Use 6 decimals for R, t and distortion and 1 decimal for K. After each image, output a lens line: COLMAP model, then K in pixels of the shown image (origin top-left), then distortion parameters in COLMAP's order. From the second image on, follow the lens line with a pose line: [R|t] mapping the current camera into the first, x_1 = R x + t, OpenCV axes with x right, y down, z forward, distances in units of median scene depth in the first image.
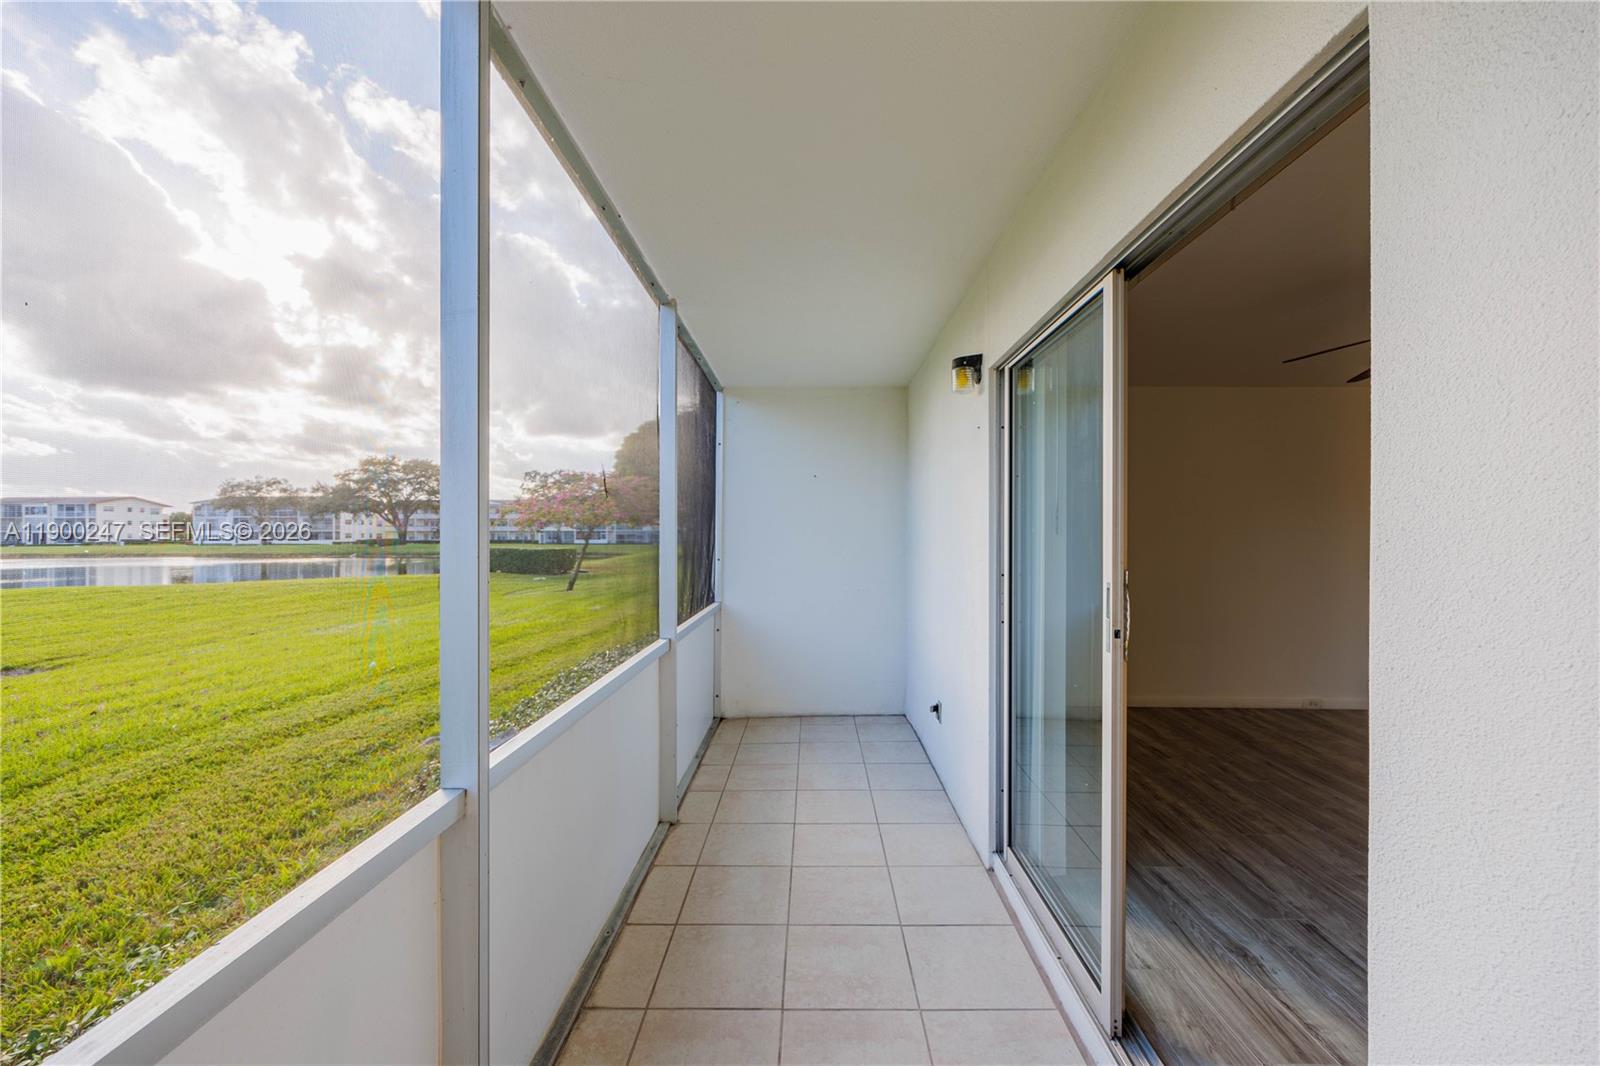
lens RADIAL K [[638.0, 0, 799.0], [0, 638.0, 535.5], [0, 0, 1]] dist [-0.001369, 0.000435]
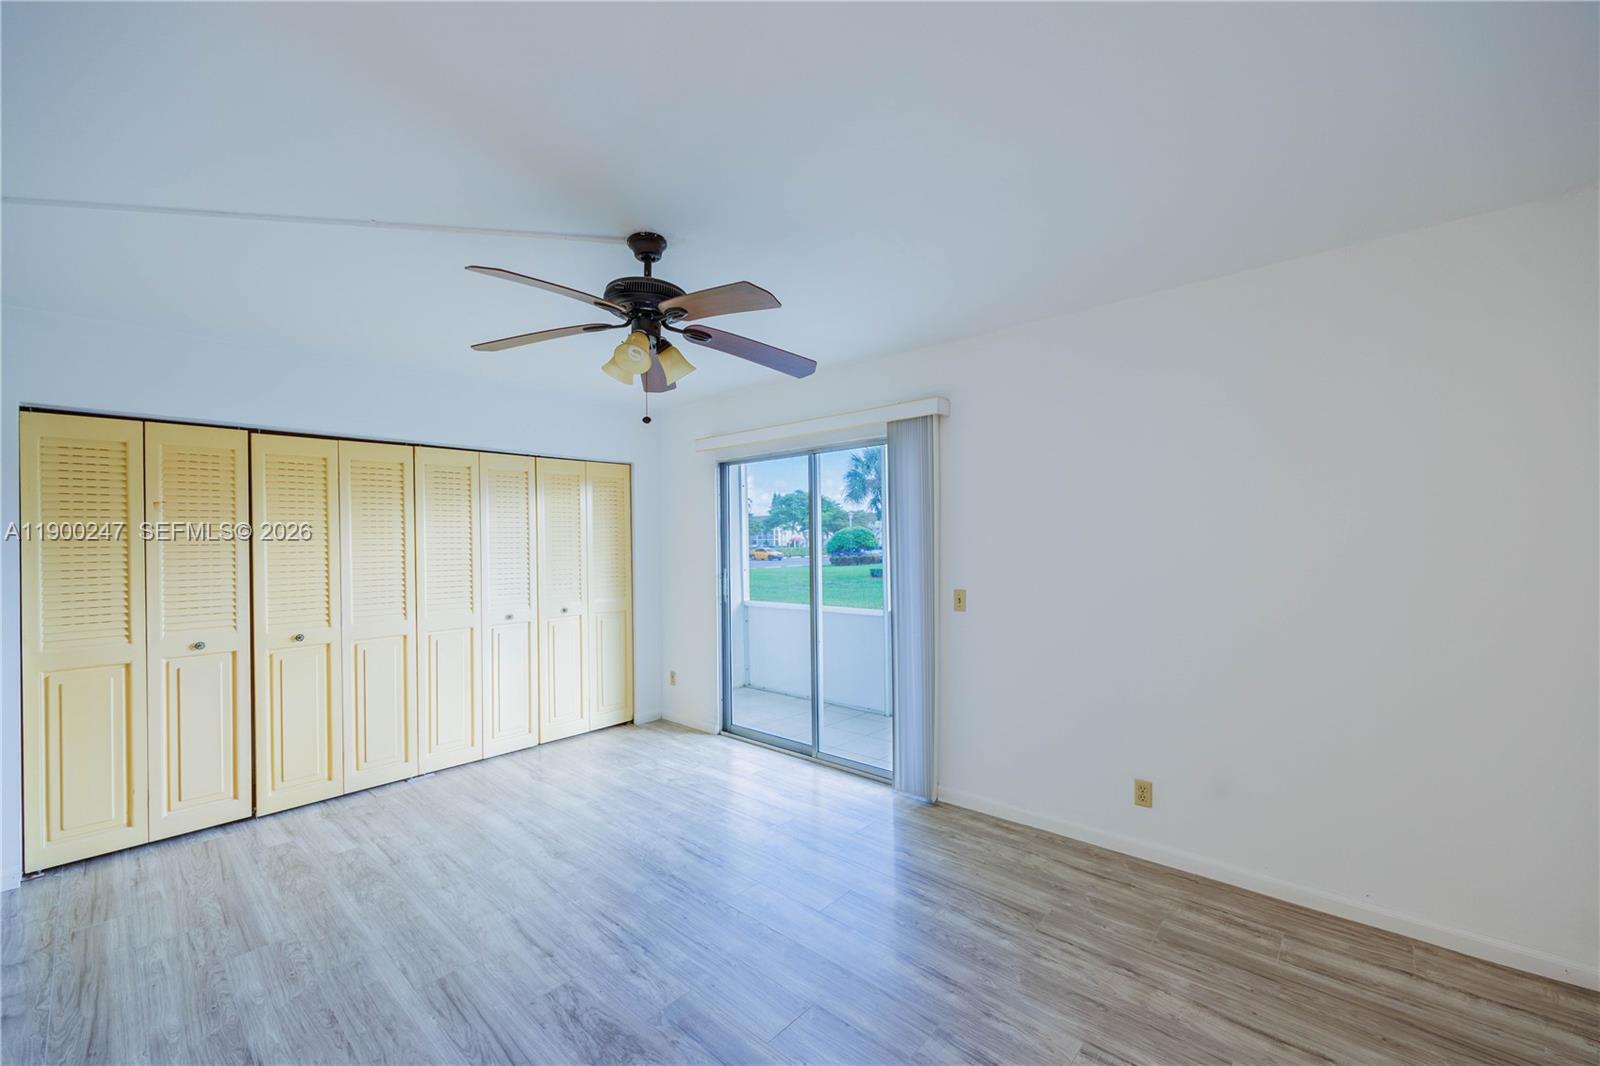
lens RADIAL K [[638.0, 0, 798.3], [0, 638.0, 535.2], [0, 0, 1]] dist [-0.001369, 0.000435]
pose [[-0.652682, -0.004997, -0.757615, 1.544514], [0.006784, 0.999900, -0.012440, -0.033403], [0.757601, -0.013260, -0.652583, 1.660134]]
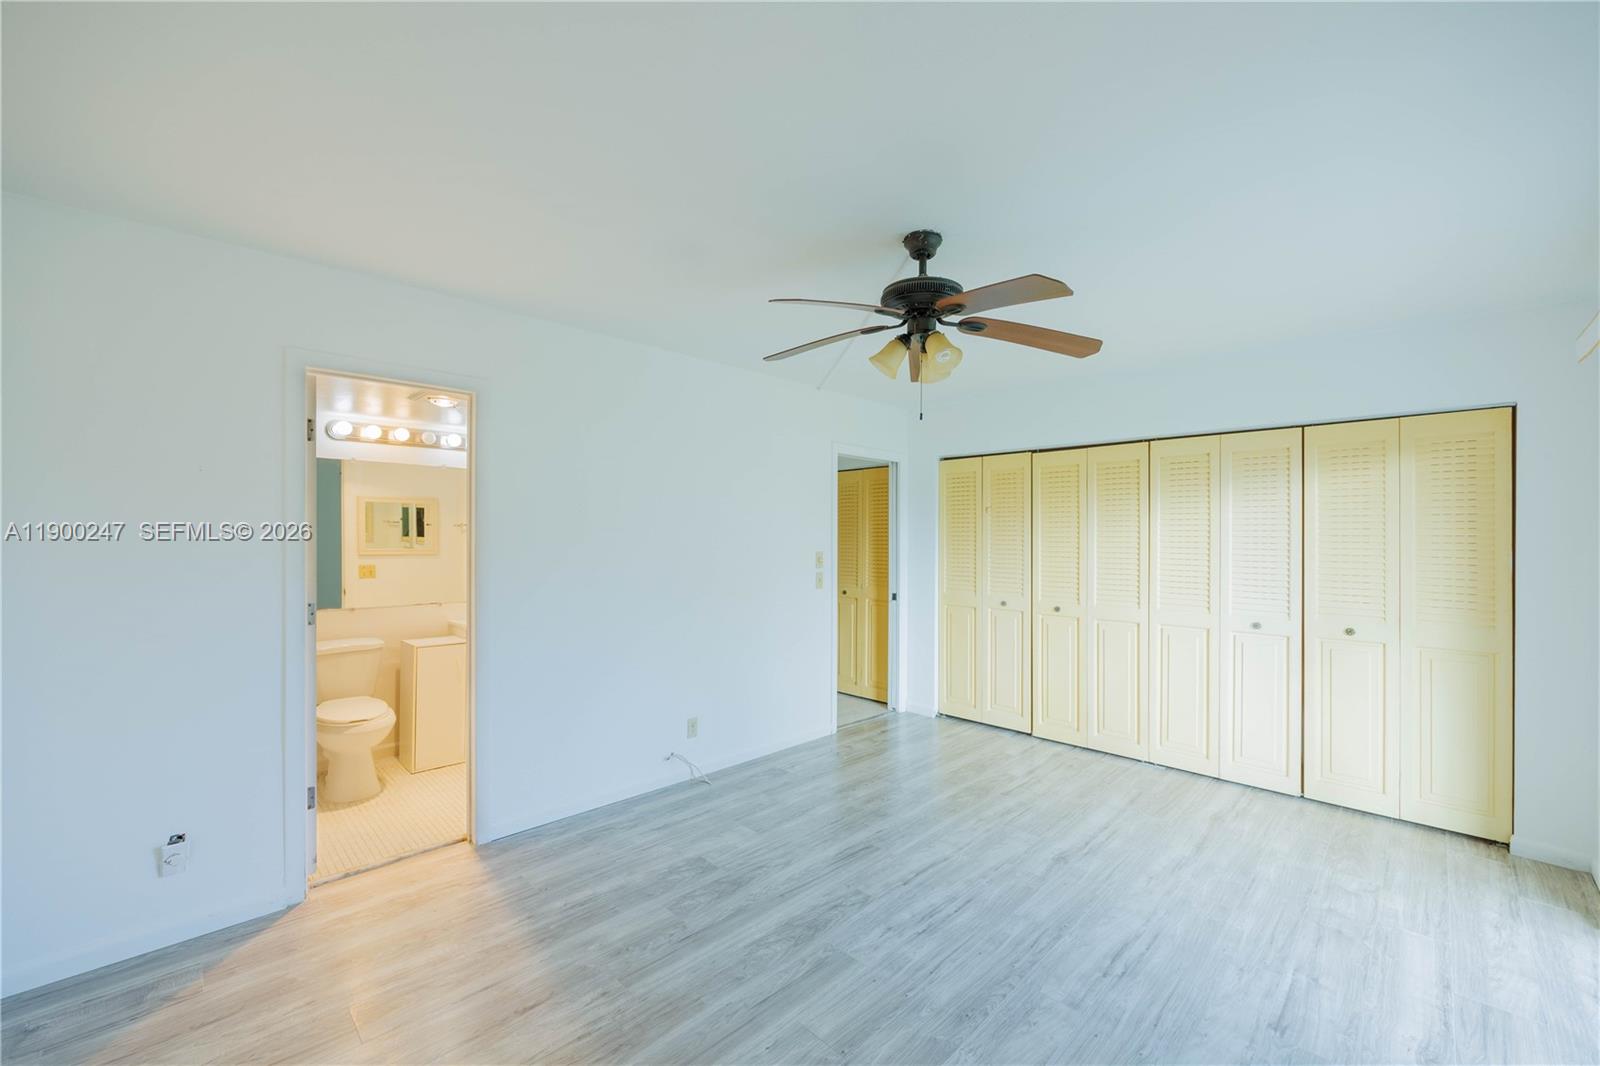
lens RADIAL K [[638.0, 0, 800.6], [0, 638.0, 533.7], [0, 0, 1]] dist [-0.001369, 0.000435]
pose [[-0.724962, -0.008325, 0.688738, 0.555097], [-0.009524, 0.999953, 0.002061, -0.039785], [-0.688723, -0.005065, -0.725007, 1.694704]]
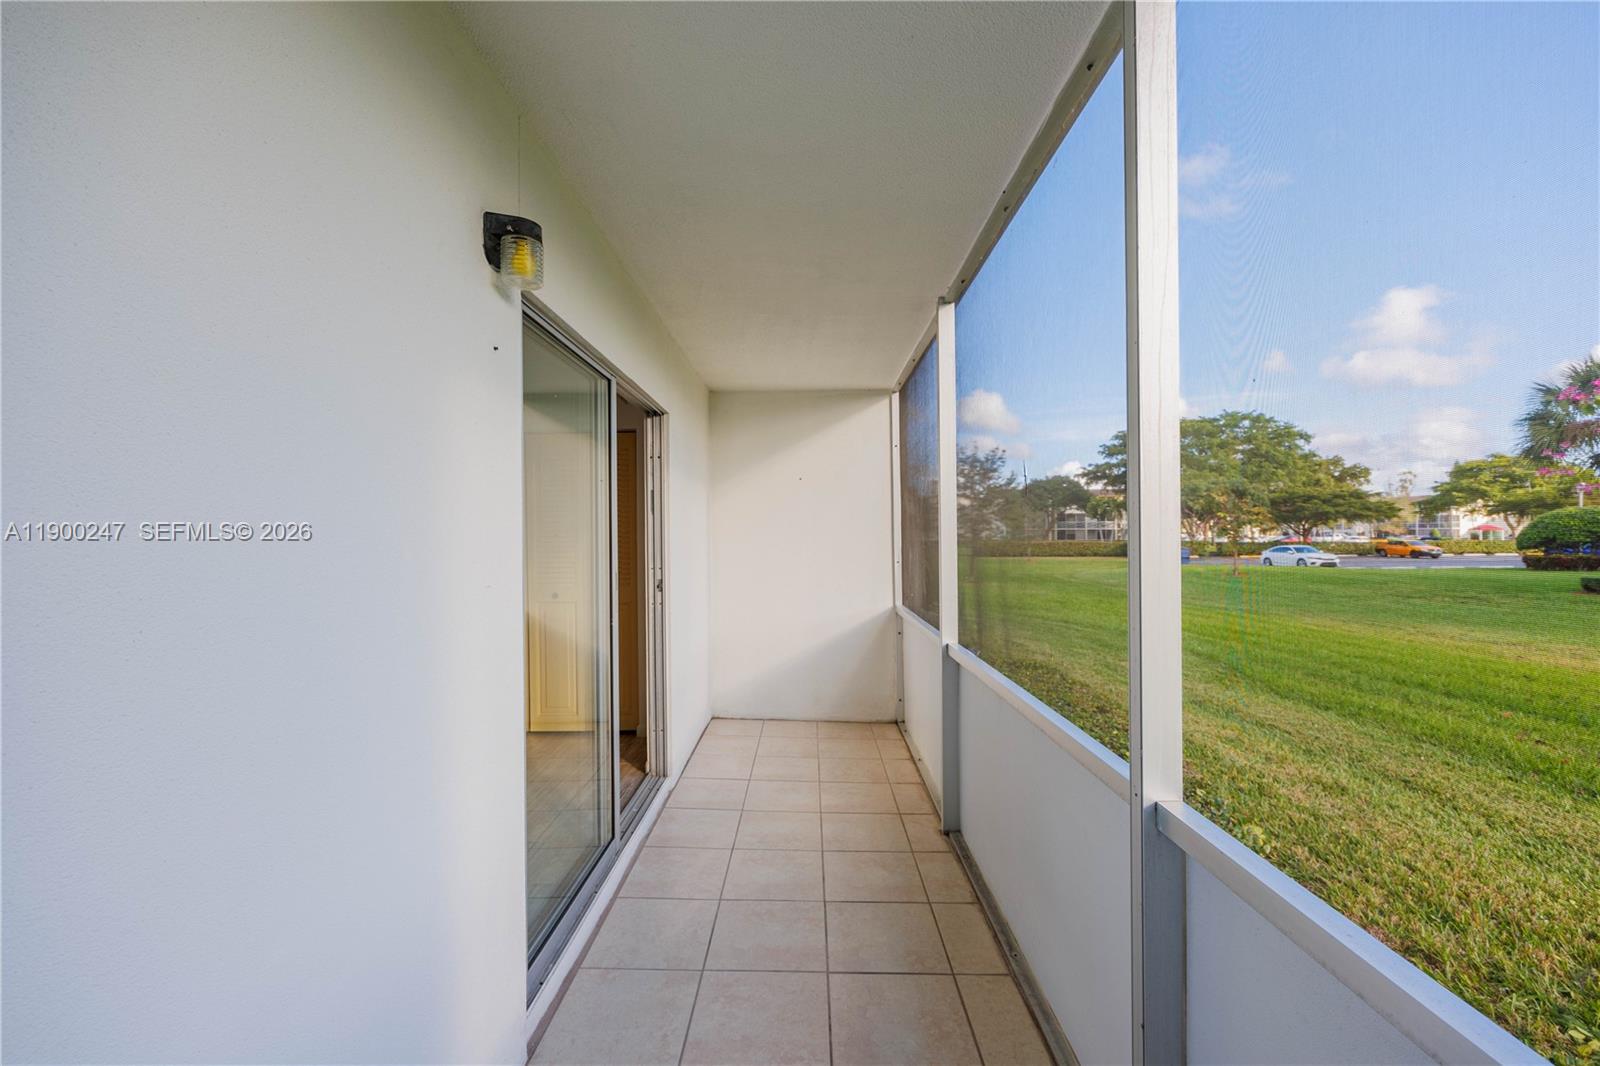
lens RADIAL K [[638.0, 0, 801.1], [0, 638.0, 533.9], [0, 0, 1]] dist [-0.001369, 0.000435]
pose [[-0.999923, -0.000060, -0.012439, 0.029152], [-0.000061, 1.000000, 0.000106, -0.008236], [0.012439, 0.000106, -0.999923, 1.665042]]
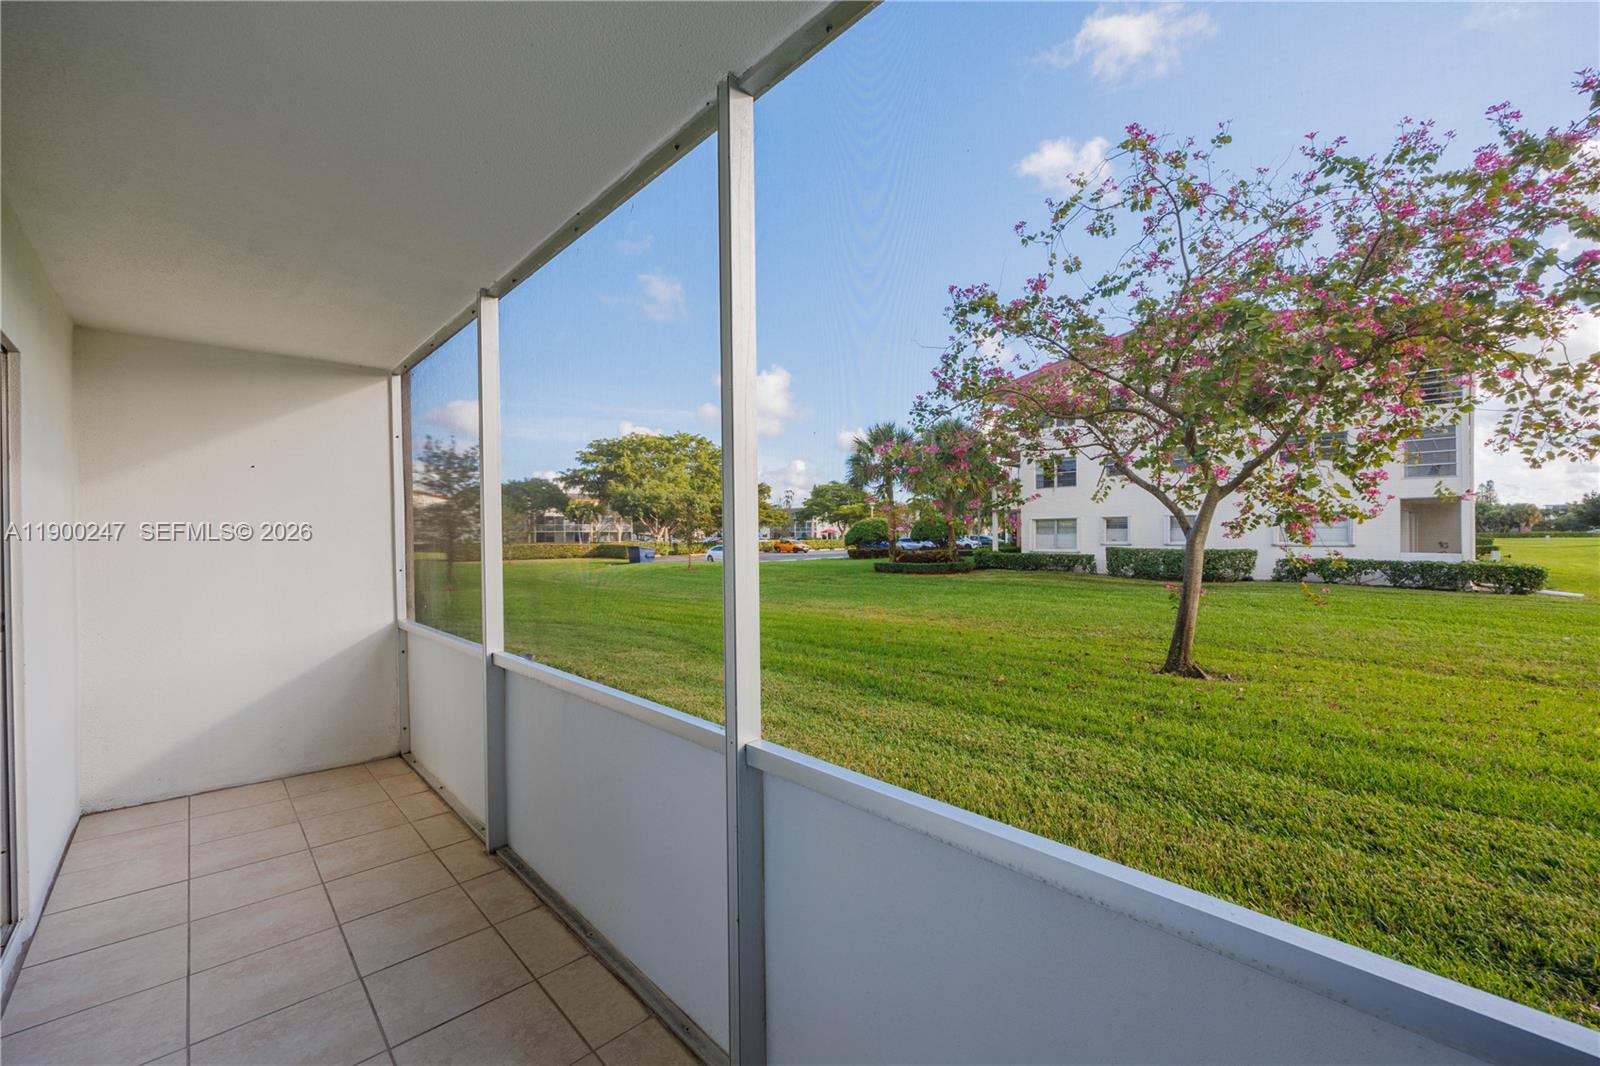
lens RADIAL K [[638.0, 0, 800.5], [0, 638.0, 532.9], [0, 0, 1]] dist [-0.001369, 0.000435]
pose [[-0.703426, -0.000032, -0.710769, 0.160557], [0.003843, 0.999985, -0.003849, -0.010459], [0.710758, -0.005439, -0.703415, 1.667873]]
